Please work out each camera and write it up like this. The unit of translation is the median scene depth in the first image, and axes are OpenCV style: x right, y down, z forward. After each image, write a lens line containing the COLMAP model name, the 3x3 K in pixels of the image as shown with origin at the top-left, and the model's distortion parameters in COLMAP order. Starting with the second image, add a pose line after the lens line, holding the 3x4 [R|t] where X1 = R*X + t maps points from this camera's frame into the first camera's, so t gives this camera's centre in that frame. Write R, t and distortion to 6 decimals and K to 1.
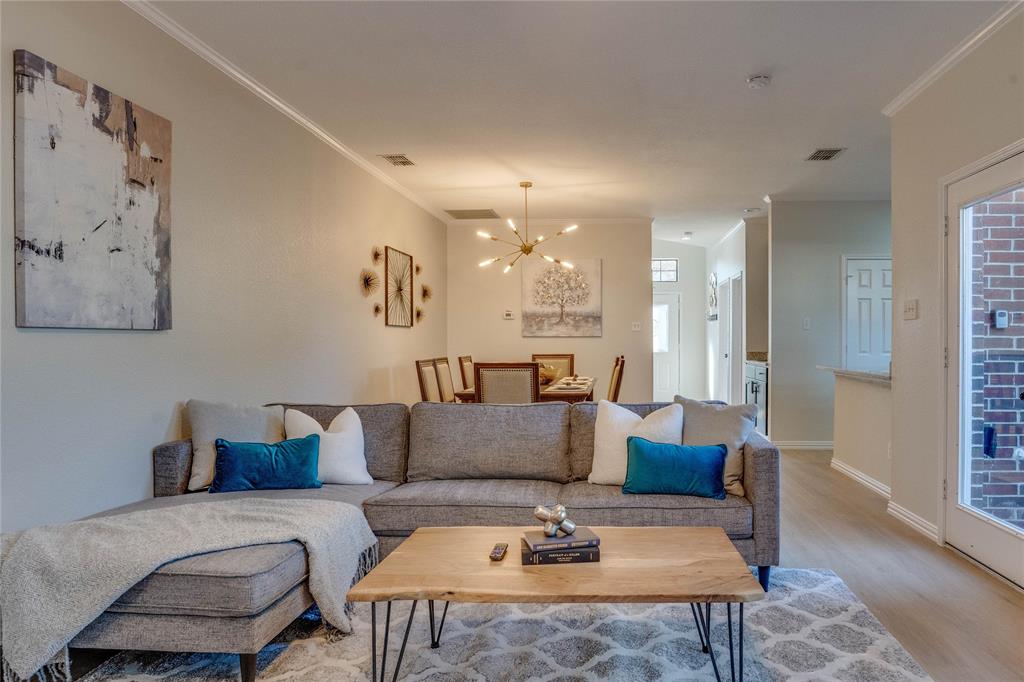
lens RADIAL K [[594.8, 0, 548.6], [0, 594.8, 339.6], [0, 0, 1]] dist [-0.037701, 0.001540]
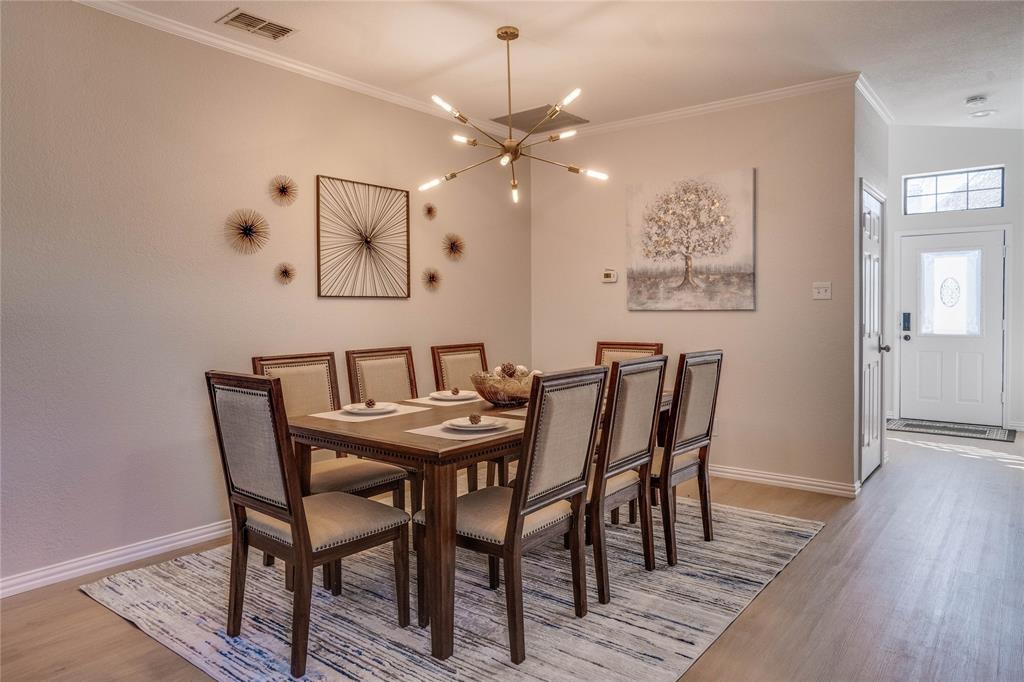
lens RADIAL K [[594.8, 0, 548.6], [0, 594.8, 339.6], [0, 0, 1]] dist [-0.037701, 0.001540]
pose [[0.830574, 0.028170, -0.556195, 0.236588], [0.001920, 0.998569, 0.053442, -0.007389], [0.556904, -0.045455, 0.829332, 0.437433]]
